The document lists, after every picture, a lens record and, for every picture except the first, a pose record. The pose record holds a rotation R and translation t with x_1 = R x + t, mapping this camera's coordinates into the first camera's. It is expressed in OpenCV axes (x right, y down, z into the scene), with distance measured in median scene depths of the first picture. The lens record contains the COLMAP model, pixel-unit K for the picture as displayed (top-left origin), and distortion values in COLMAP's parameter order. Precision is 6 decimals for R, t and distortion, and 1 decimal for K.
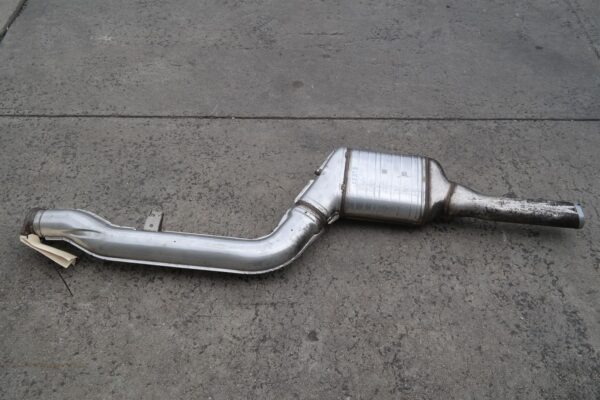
lens RADIAL K [[557.2, 0, 299.2], [0, 557.2, 200.6], [0, 0, 1]] dist [0.045805, 0.000000]
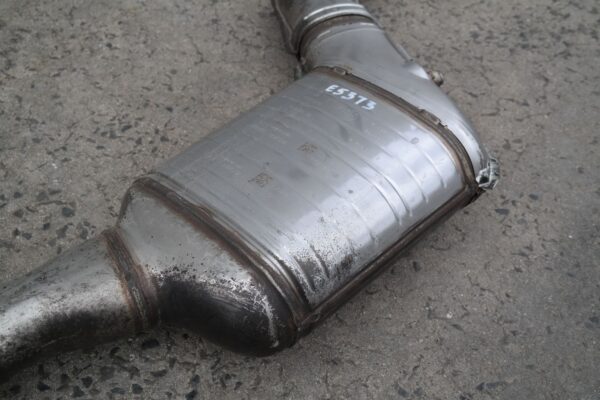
lens RADIAL K [[815.0, 0, 298.3], [0, 815.0, 204.3], [0, 0, 1]] dist [0.060672, 0.000000]
pose [[-0.617989, 0.563196, -0.548543, 0.465437], [-0.609861, 0.096904, 0.786562, -0.447486], [0.496145, 0.820621, 0.283586, 0.959489]]
